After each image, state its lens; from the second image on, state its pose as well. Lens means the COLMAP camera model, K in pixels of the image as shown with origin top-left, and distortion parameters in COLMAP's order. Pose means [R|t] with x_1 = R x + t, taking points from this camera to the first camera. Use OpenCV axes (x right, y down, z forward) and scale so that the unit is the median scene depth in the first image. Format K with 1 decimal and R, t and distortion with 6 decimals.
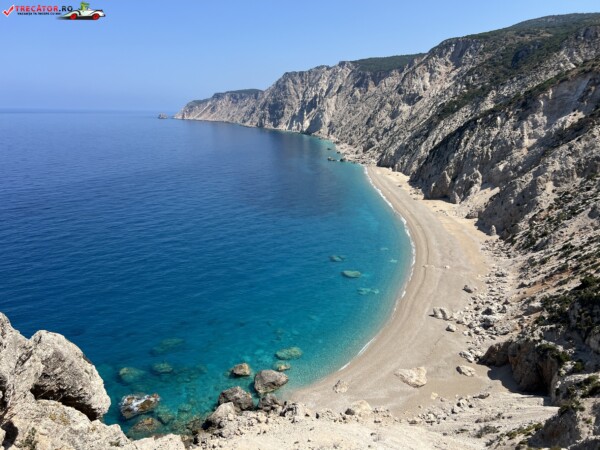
lens RADIAL K [[453.8, 0, 301.0], [0, 453.8, 227.9], [0, 0, 1]] dist [0.050130, -0.056681]
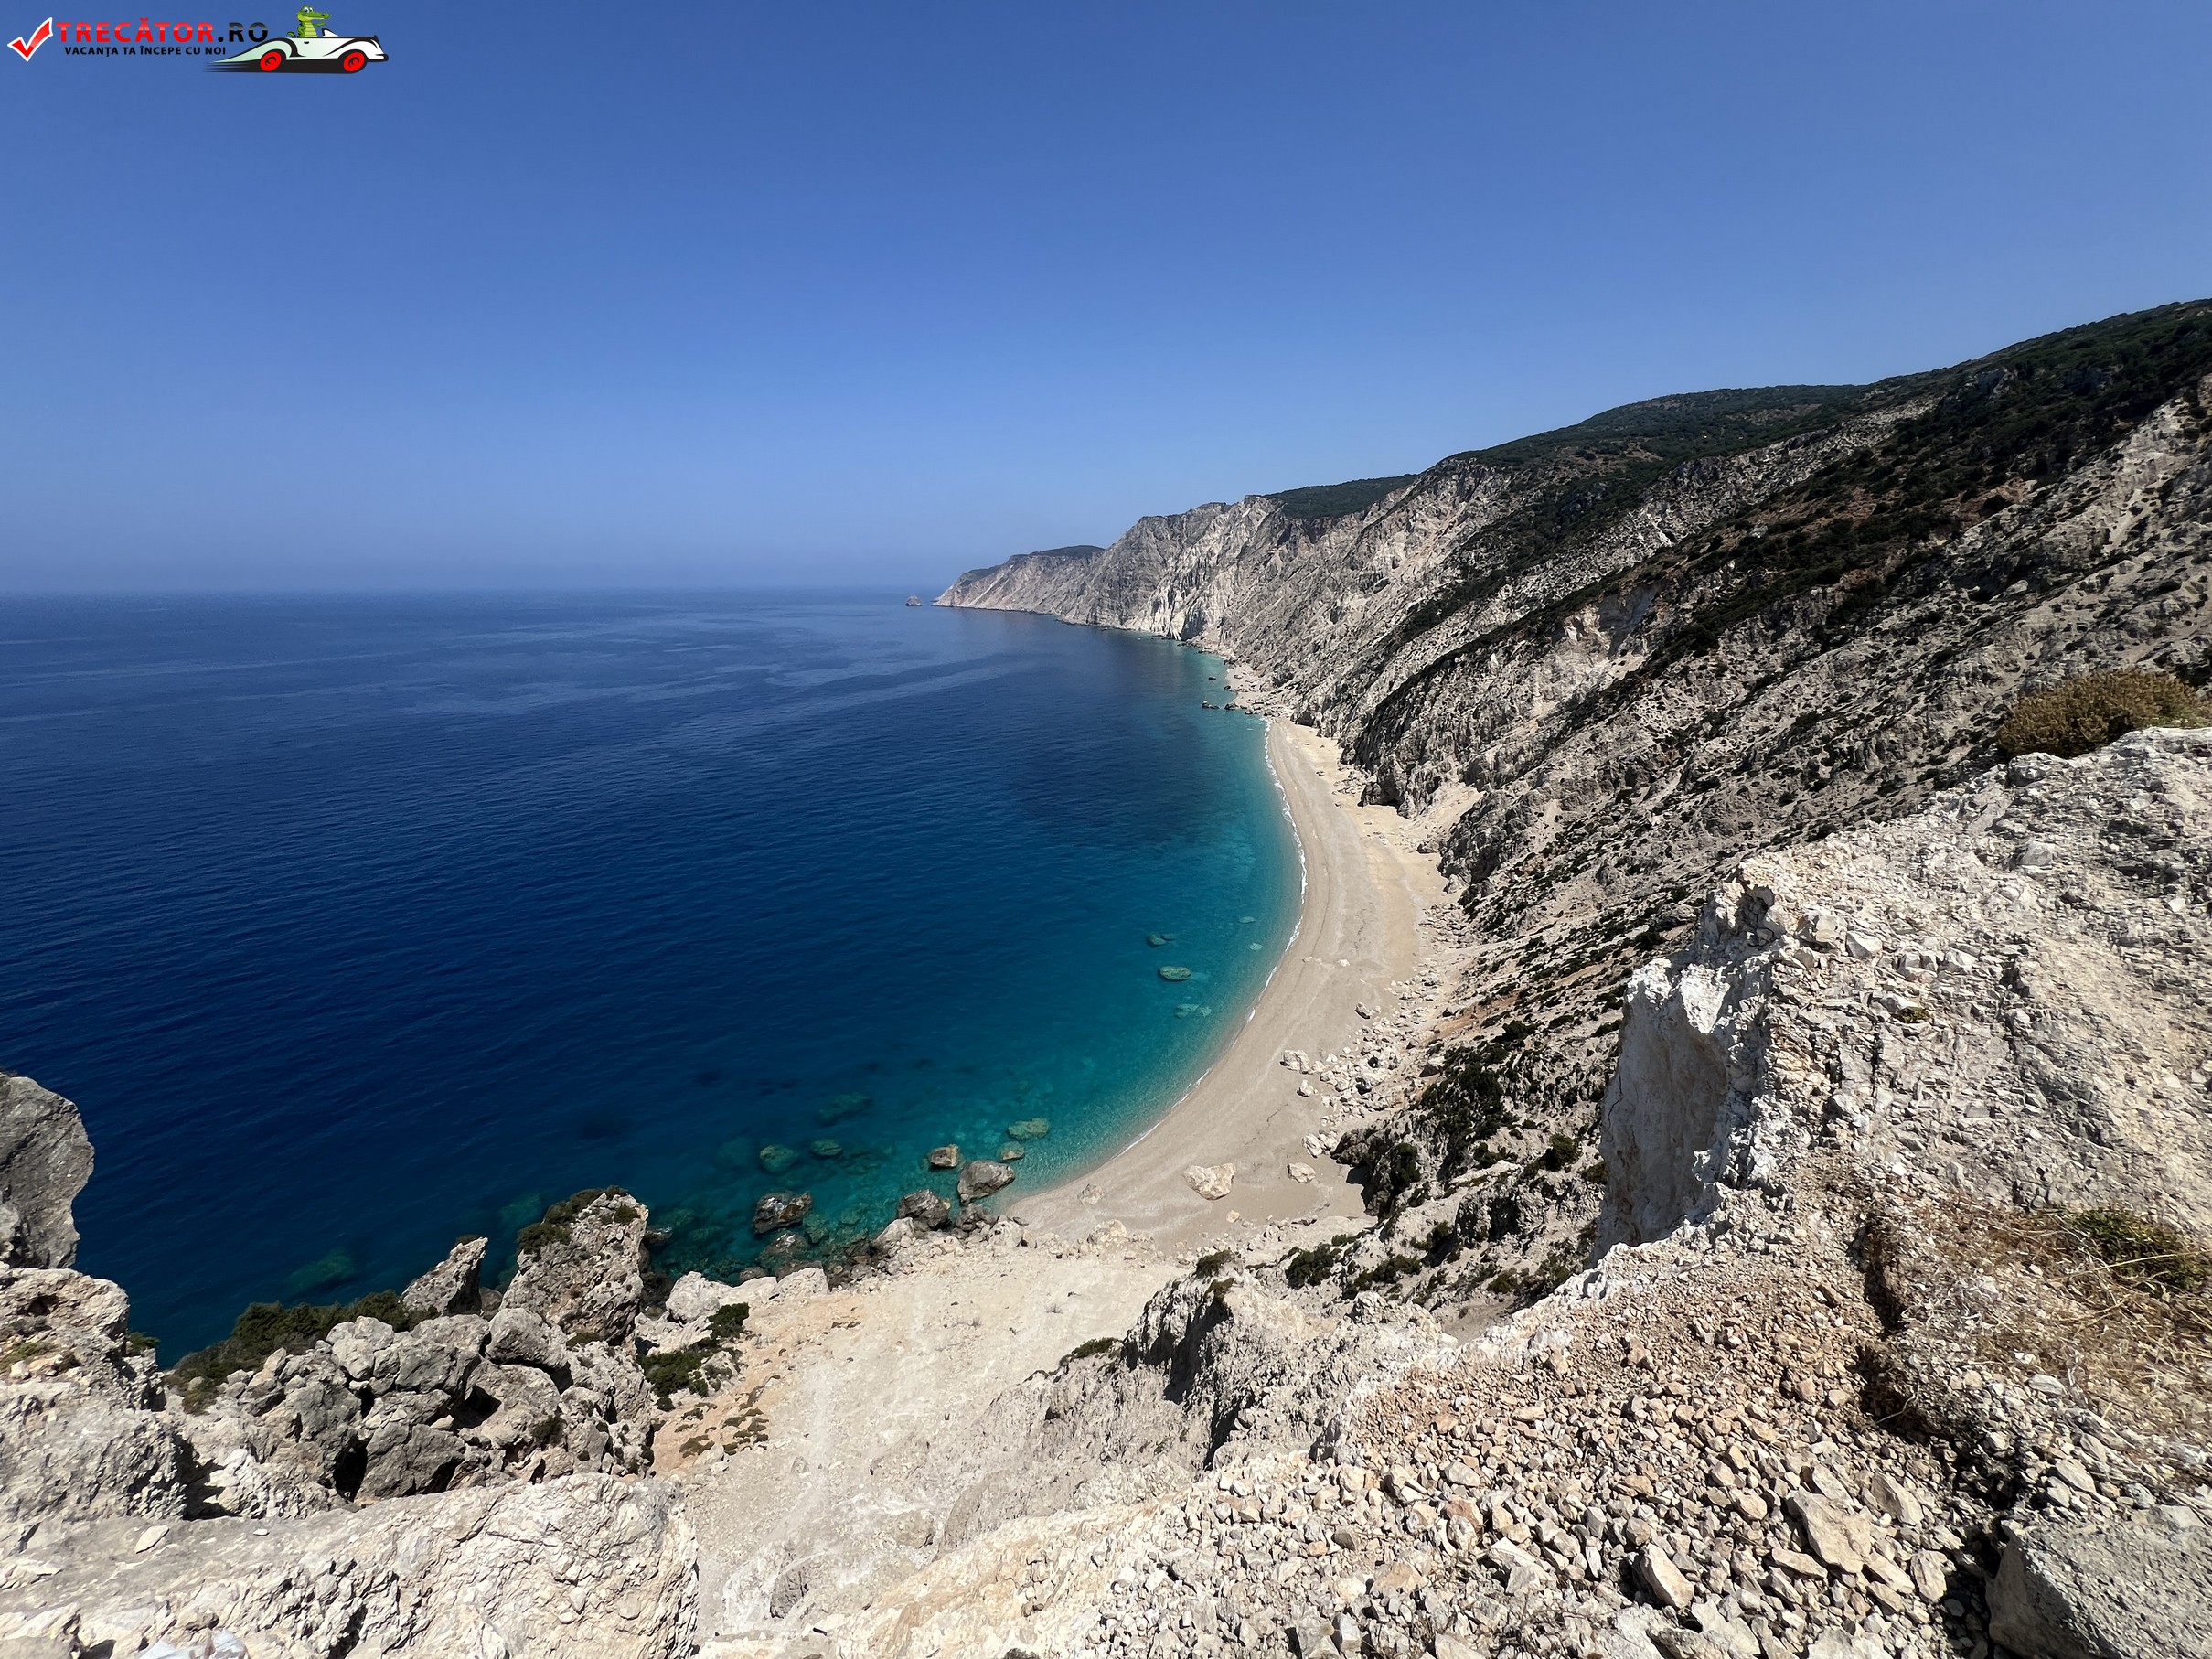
lens RADIAL K [[884.8, 0, 1108.3], [0, 884.8, 828.6], [0, 0, 1]] dist [0.000479, -0.000113]
pose [[0.996399, 0.005766, -0.084589, 0.071135], [-0.003538, 0.999644, 0.026463, -0.064258], [0.084711, -0.026068, 0.996064, -0.069477]]
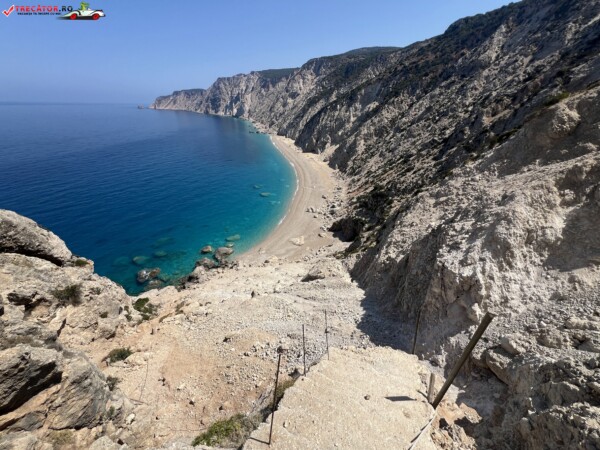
lens RADIAL K [[241.1, 0, 300.3], [0, 241.1, 225.8], [0, 0, 1]] dist [-0.002091, 0.000869]
pose [[0.969130, -0.108702, 0.221292, 0.010287], [0.058405, 0.973230, 0.222287, 0.009043], [-0.239531, -0.202500, 0.949536, 0.002973]]
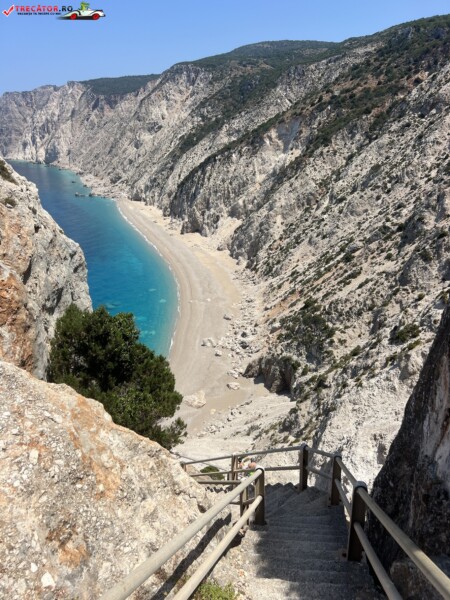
lens RADIAL K [[453.8, 0, 225.4], [0, 453.8, 301.1], [0, 0, 1]] dist [0.050130, -0.056681]
pose [[0.927157, -0.148395, 0.344033, -0.022880], [0.110984, 0.985788, 0.126114, -0.030969], [-0.357858, -0.078745, 0.930450, -0.057307]]
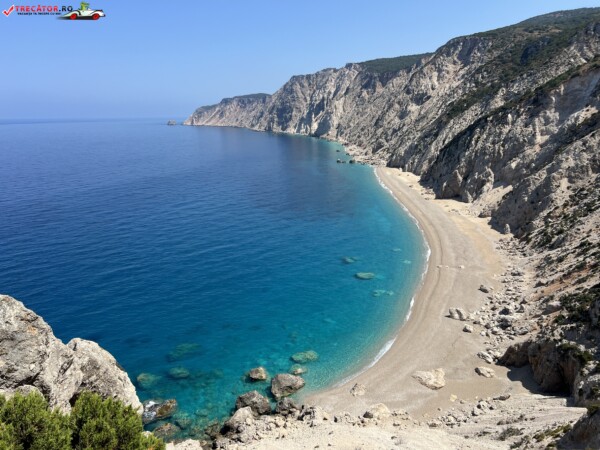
lens RADIAL K [[454.1, 0, 300.2], [0, 454.1, 225.7], [0, 0, 1]] dist [0.046402, -0.050403]
pose [[0.999492, -0.021115, -0.023874, -0.002497], [0.020860, 0.999723, -0.010901, -0.000087], [0.024097, 0.010397, 0.999656, 0.000365]]
